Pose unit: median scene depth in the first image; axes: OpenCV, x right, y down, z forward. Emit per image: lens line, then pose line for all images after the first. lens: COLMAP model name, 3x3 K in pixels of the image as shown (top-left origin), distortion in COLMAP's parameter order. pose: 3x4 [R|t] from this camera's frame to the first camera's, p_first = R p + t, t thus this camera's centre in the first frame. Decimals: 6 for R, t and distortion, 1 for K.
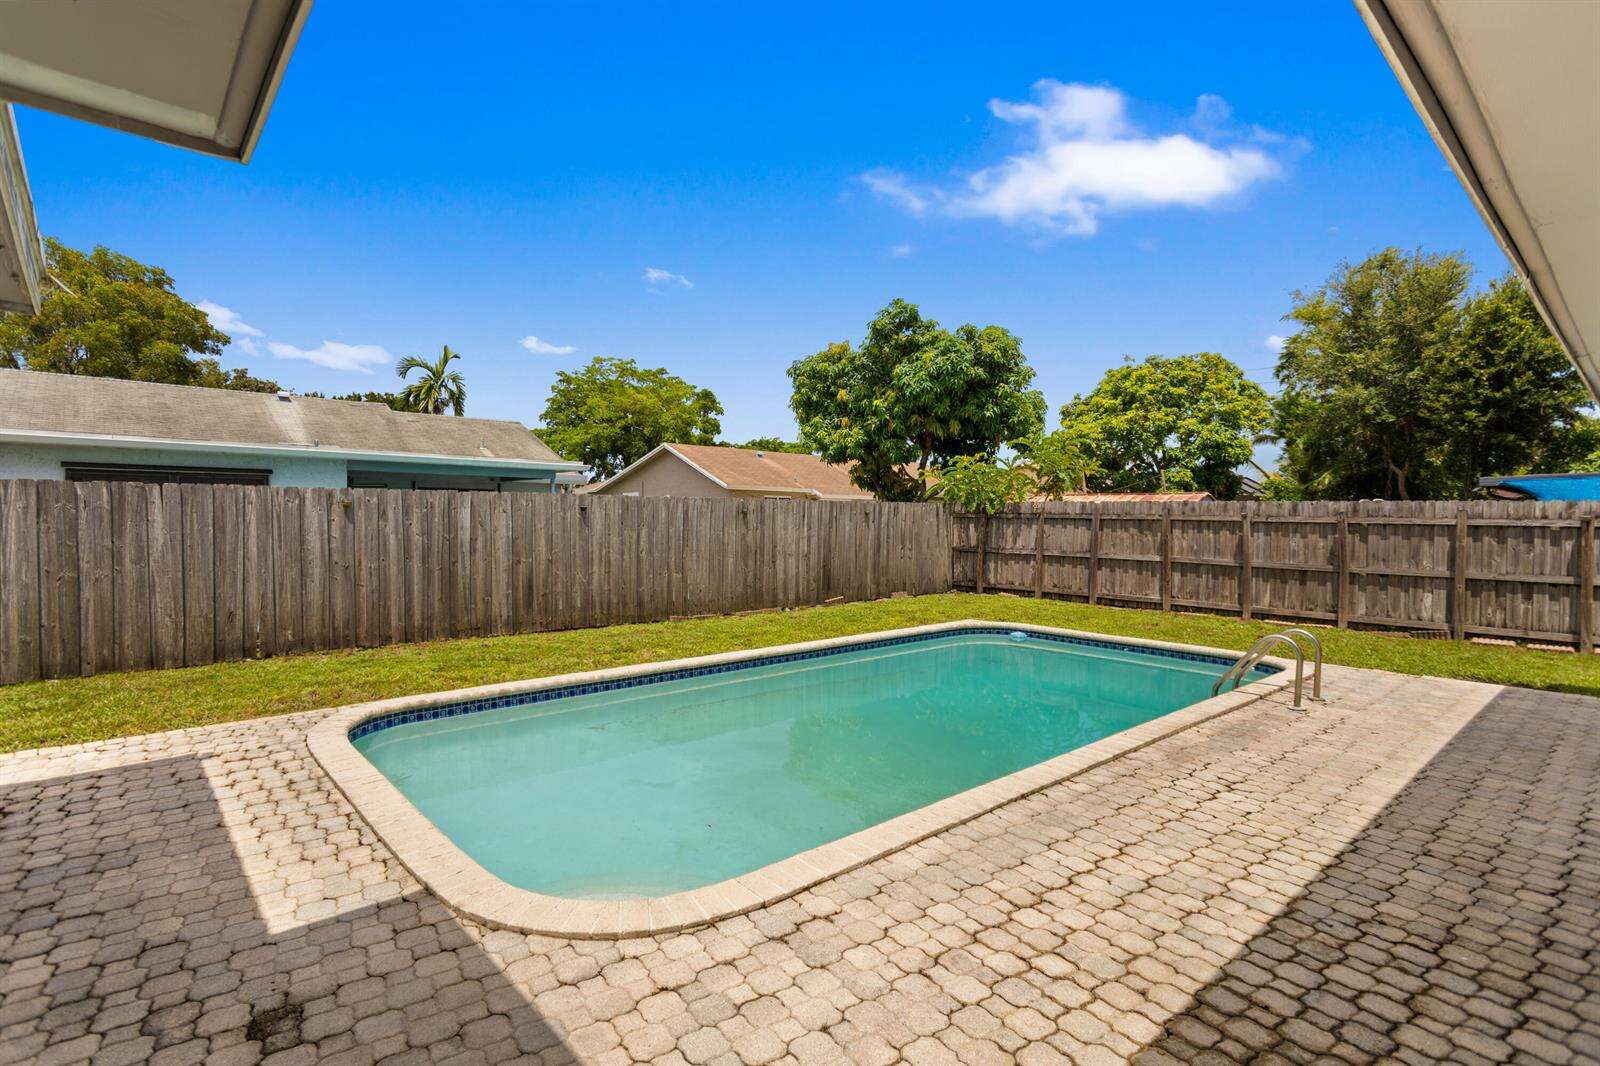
lens RADIAL K [[779.1, 0, 805.4], [0, 779.1, 529.3], [0, 0, 1]] dist [0.004350, 0.000319]
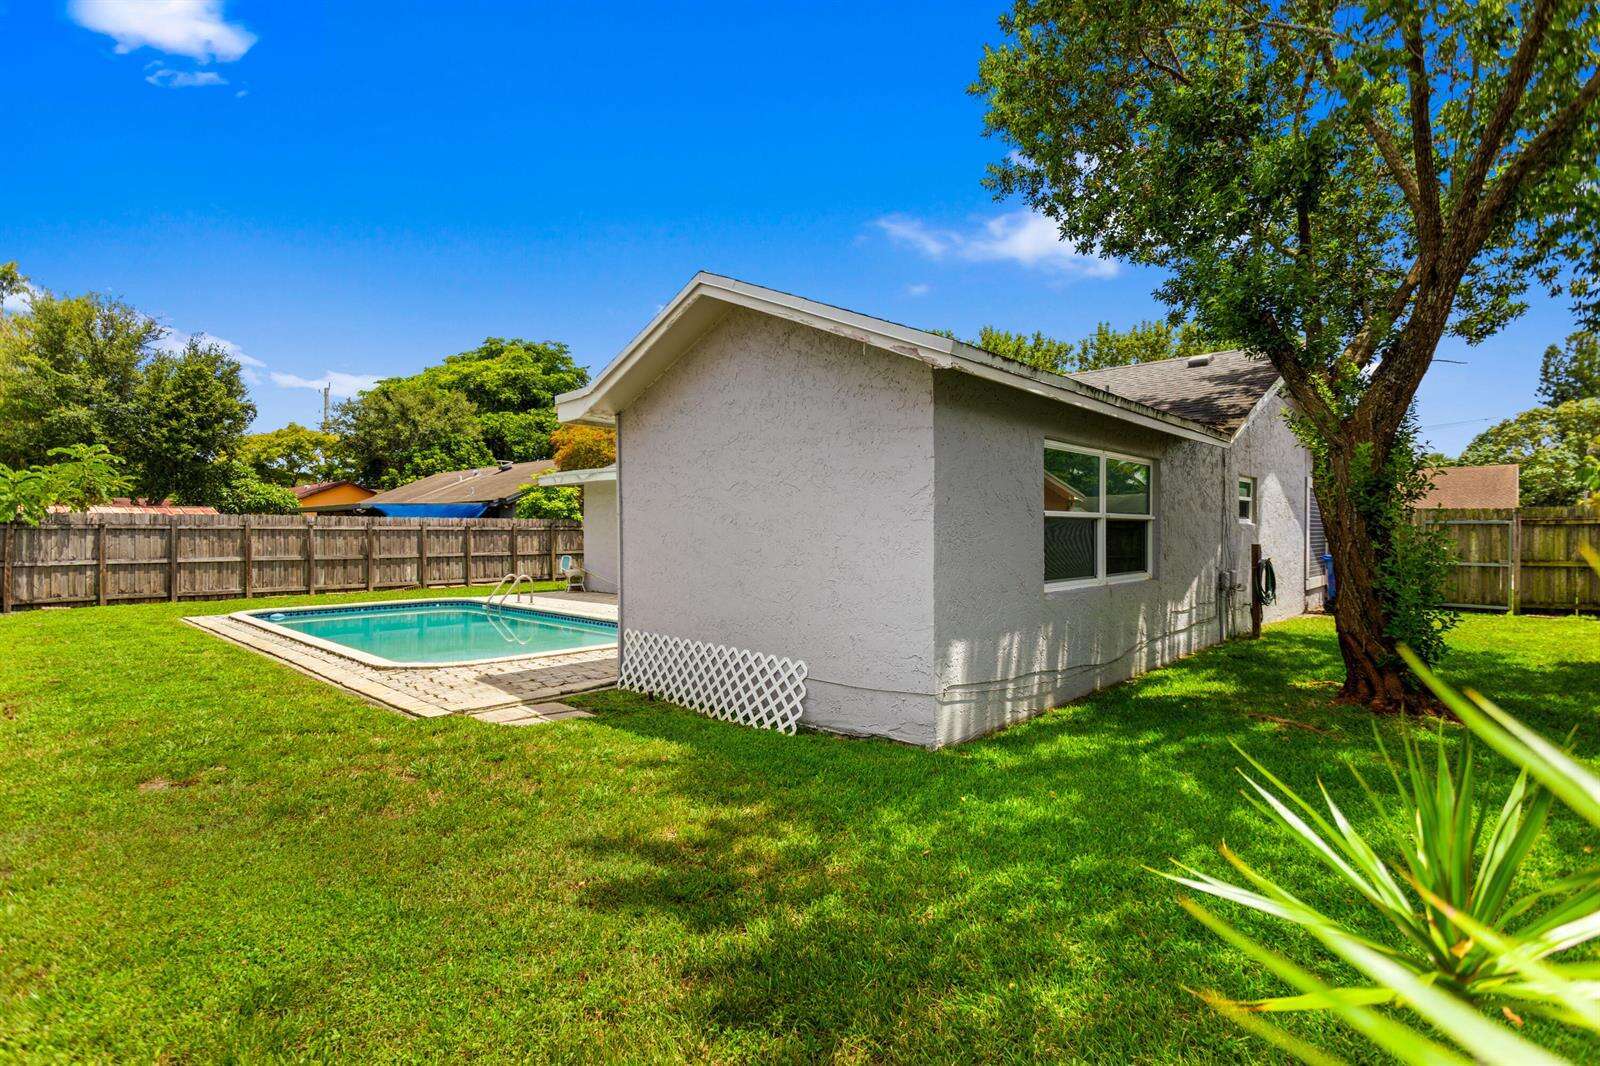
lens RADIAL K [[779.1, 0, 794.8], [0, 779.1, 524.0], [0, 0, 1]] dist [0.004350, 0.000319]
pose [[-0.075327, -0.001545, 0.997158, -0.952588], [0.021949, 0.999754, 0.003208, -0.004335], [-0.996917, 0.022128, -0.075274, 0.189326]]
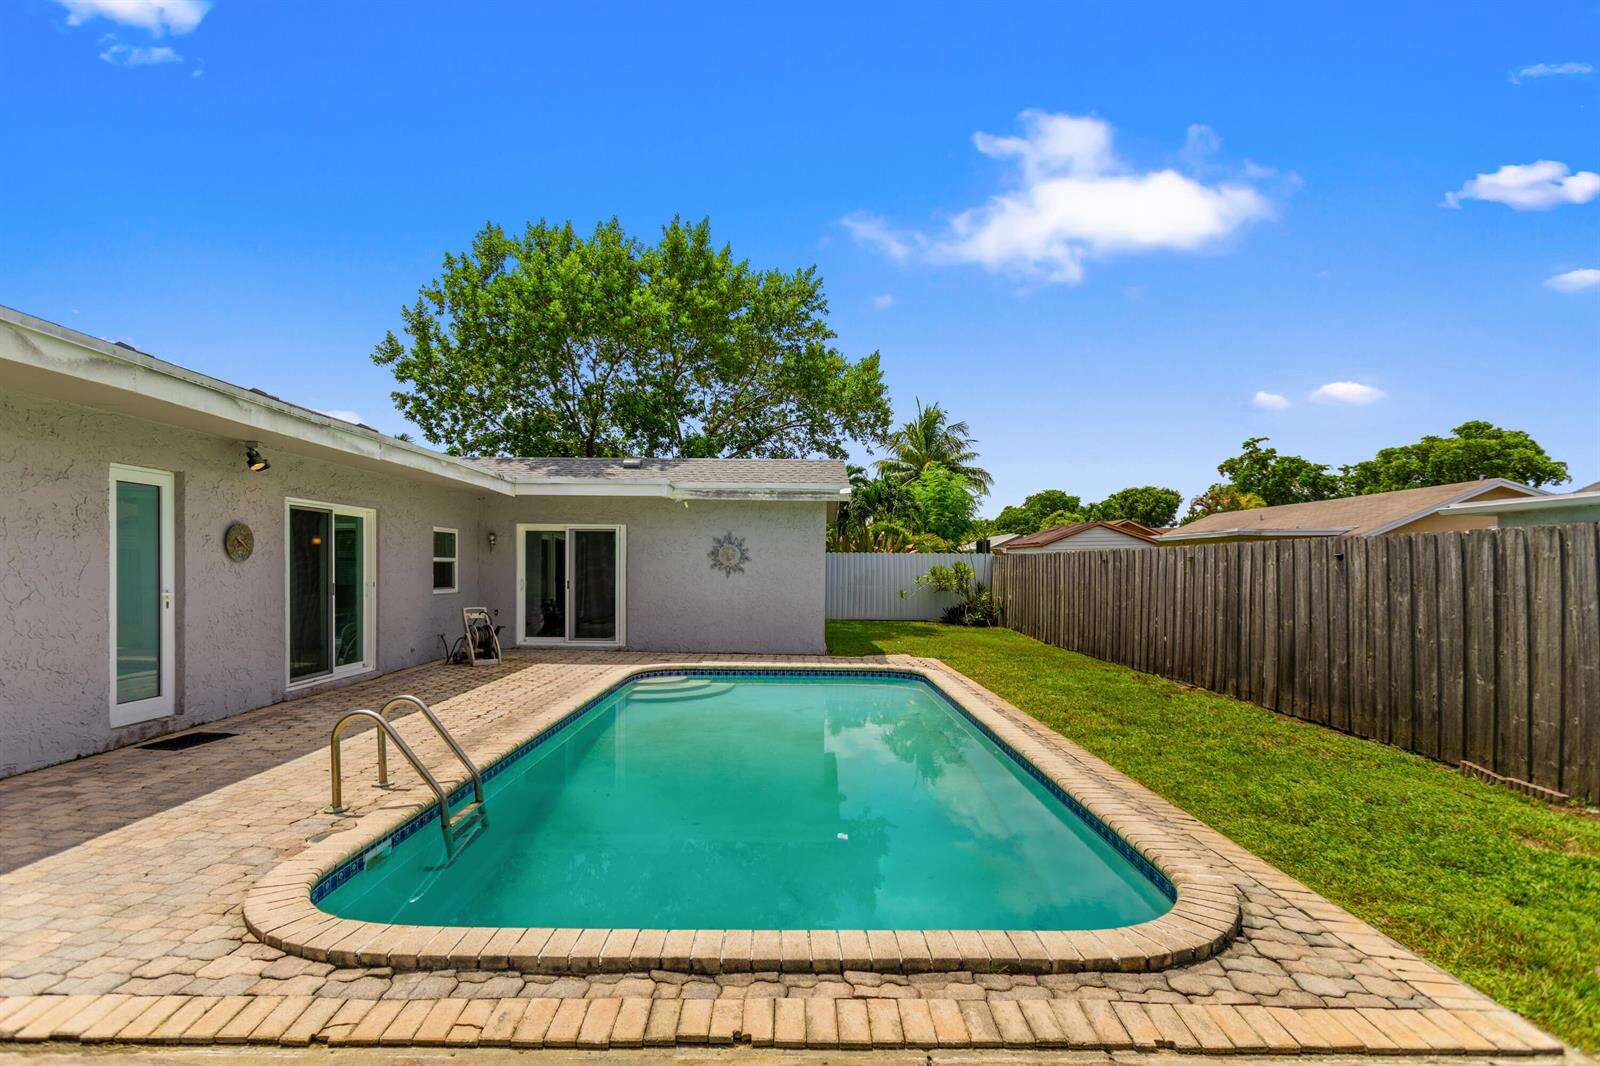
lens RADIAL K [[779.1, 0, 780.8], [0, 779.1, 586.7], [0, 0, 1]] dist [0.004350, 0.000319]
pose [[-0.680268, 0.002087, -0.732960, 0.479808], [-0.031704, 0.998976, 0.032269, -0.005901], [0.732277, 0.045189, -0.679505, 0.949407]]
